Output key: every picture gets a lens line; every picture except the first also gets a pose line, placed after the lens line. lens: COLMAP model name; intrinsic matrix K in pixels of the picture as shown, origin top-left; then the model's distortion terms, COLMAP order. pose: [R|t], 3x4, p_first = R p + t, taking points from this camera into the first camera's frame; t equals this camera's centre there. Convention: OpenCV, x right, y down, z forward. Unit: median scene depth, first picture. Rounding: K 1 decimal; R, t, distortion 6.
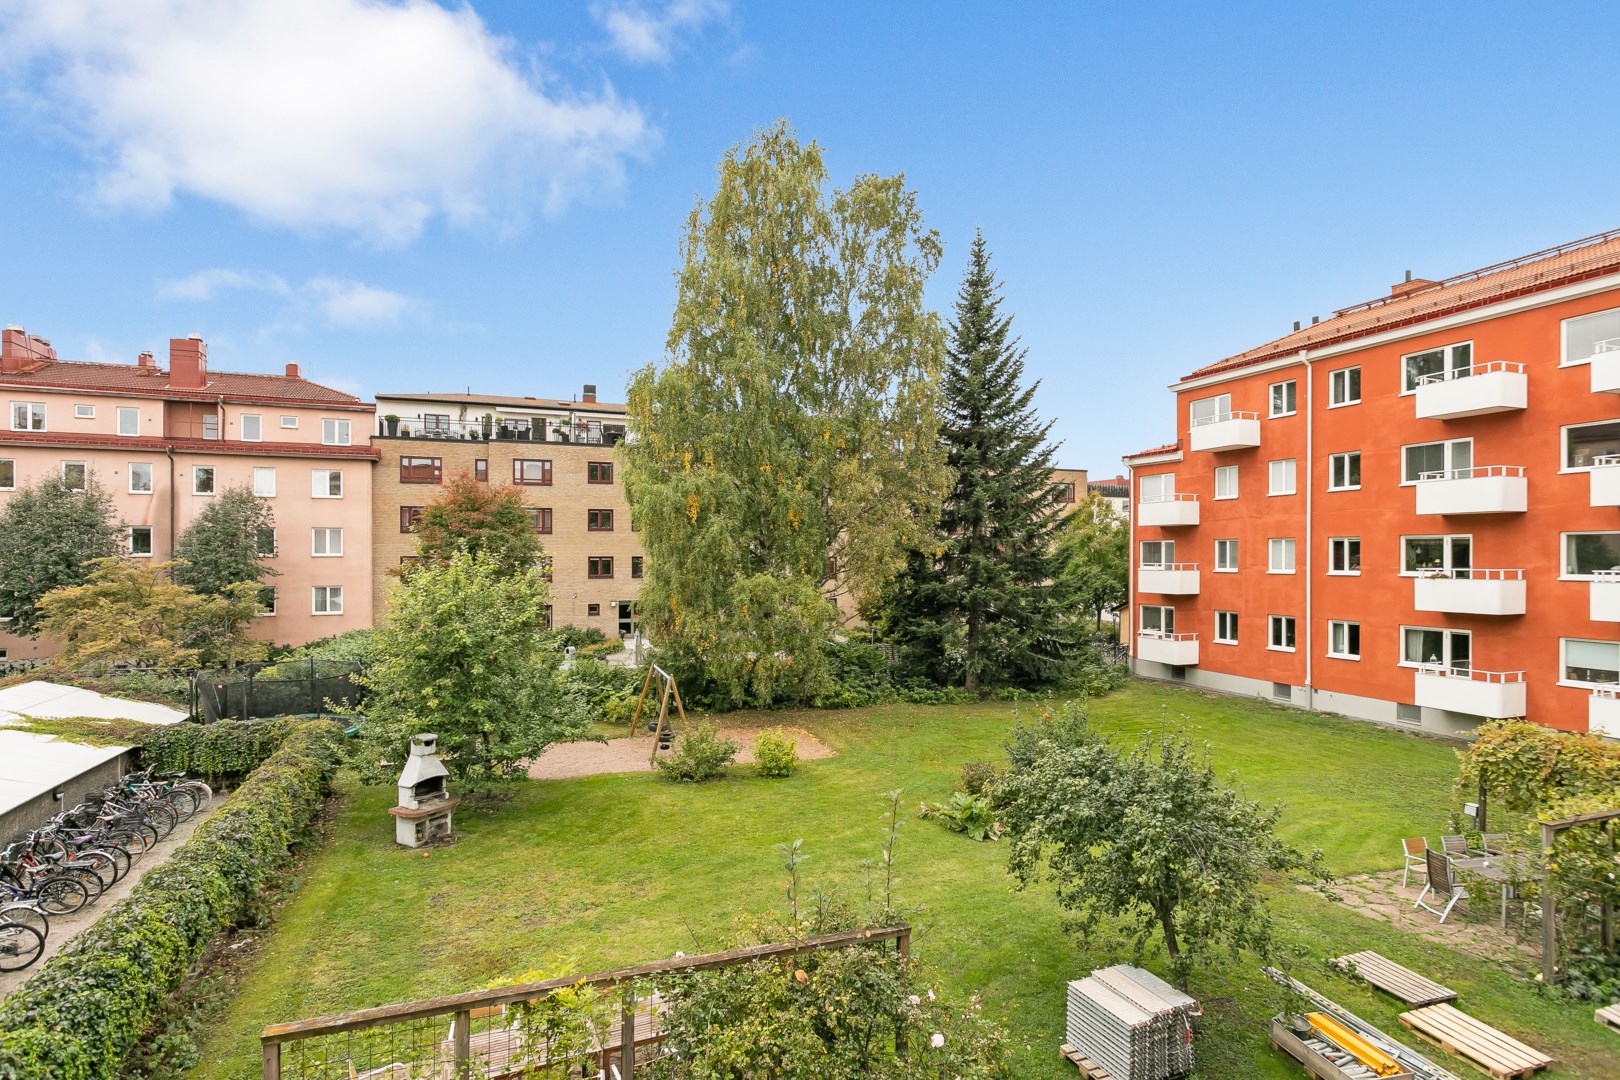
lens RADIAL K [[835.2, 0, 807.1], [0, 835.2, 558.3], [0, 0, 1]] dist [-0.024634, 0.018878]
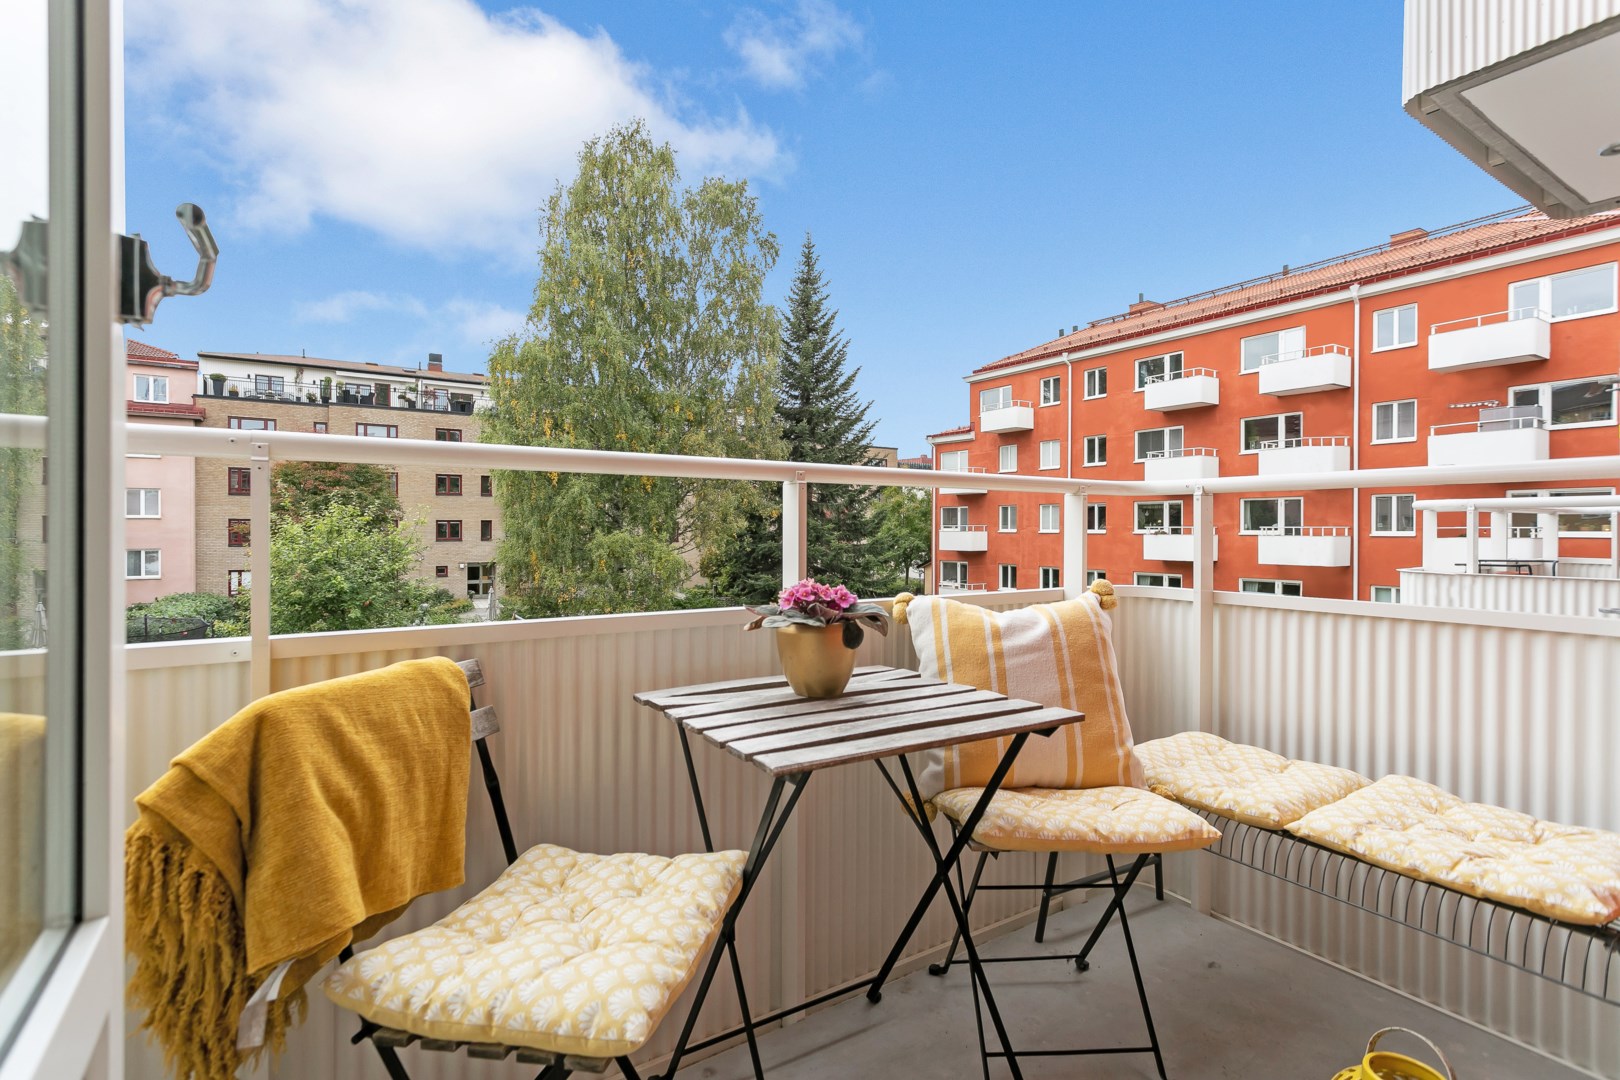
lens RADIAL K [[773.9, 0, 810.4], [0, 773.9, 529.6], [0, 0, 1]] dist [0.000589, 0.000503]
pose [[0.977197, 0.000432, 0.212335, -0.019105], [-0.000445, 1.000000, 0.000014, 0.013563], [-0.212335, -0.000108, 0.977197, -0.047770]]
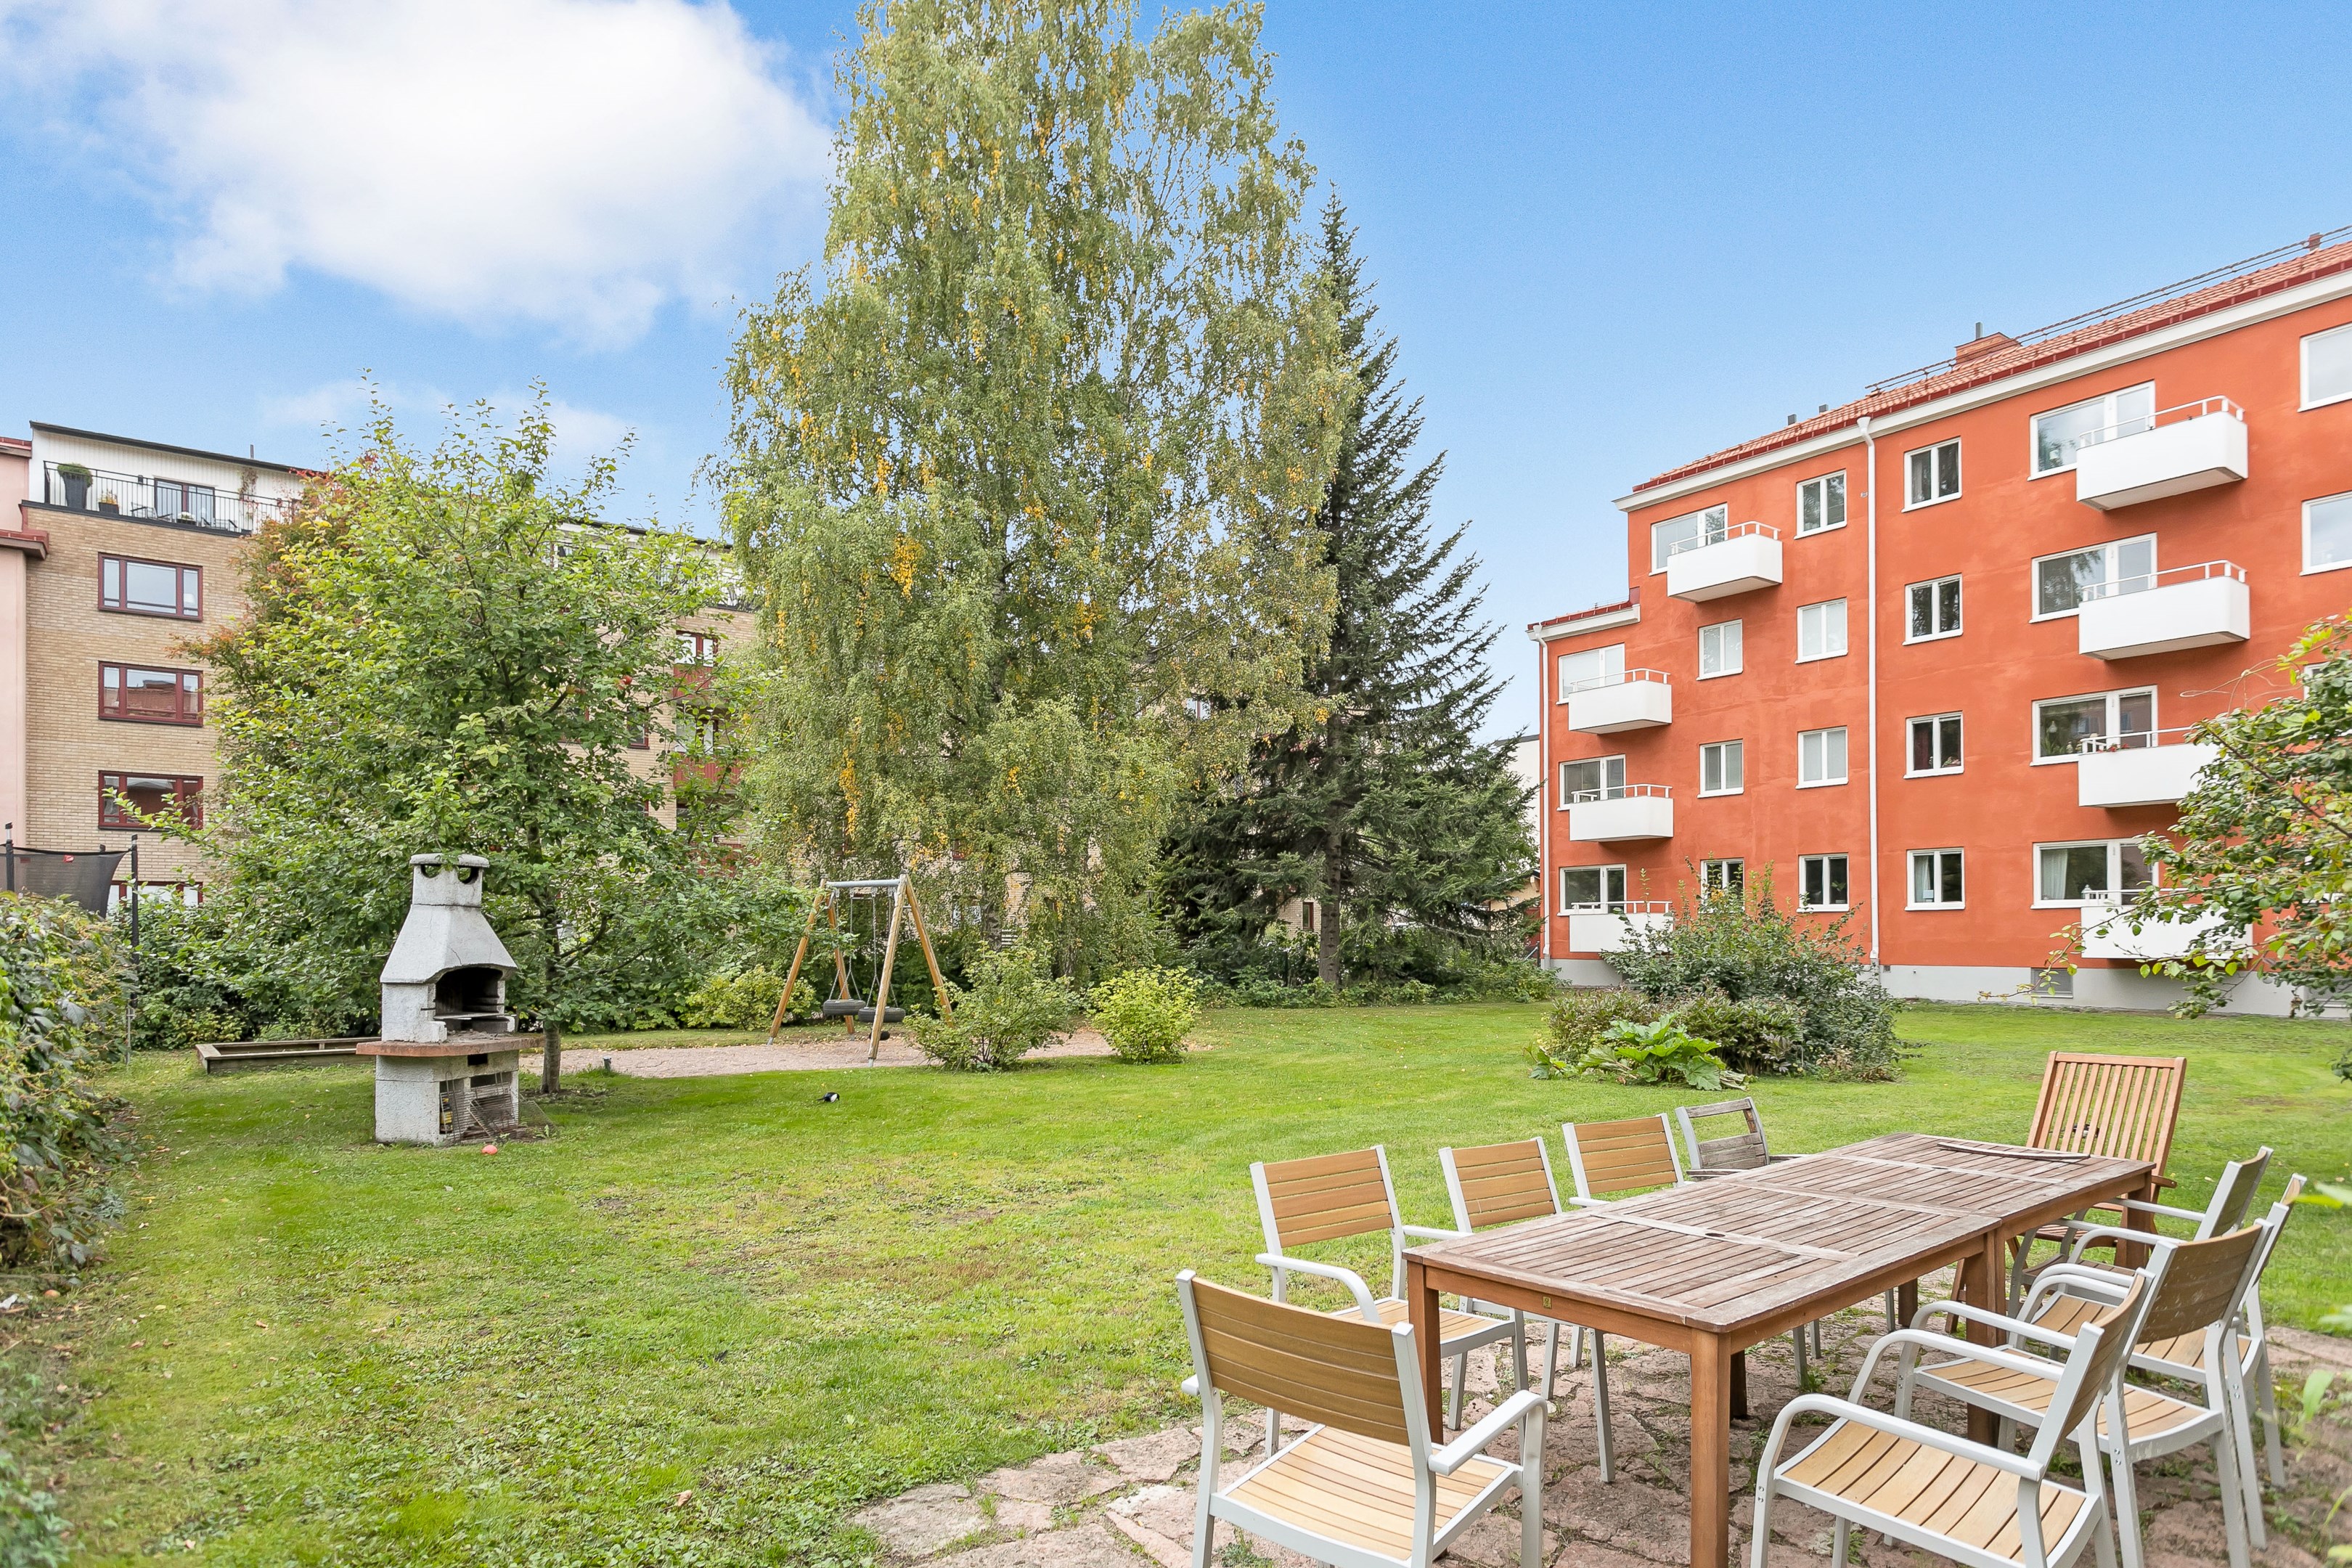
lens RADIAL K [[1339.7, 0, 1182.1], [0, 1339.7, 928.0], [0, 0, 1]] dist [0.003265, 0.000964]
pose [[0.962759, -0.004056, 0.270329, -0.156167], [0.005883, 0.999965, -0.005950, 0.126907], [-0.270295, 0.007319, 0.962750, 0.170161]]
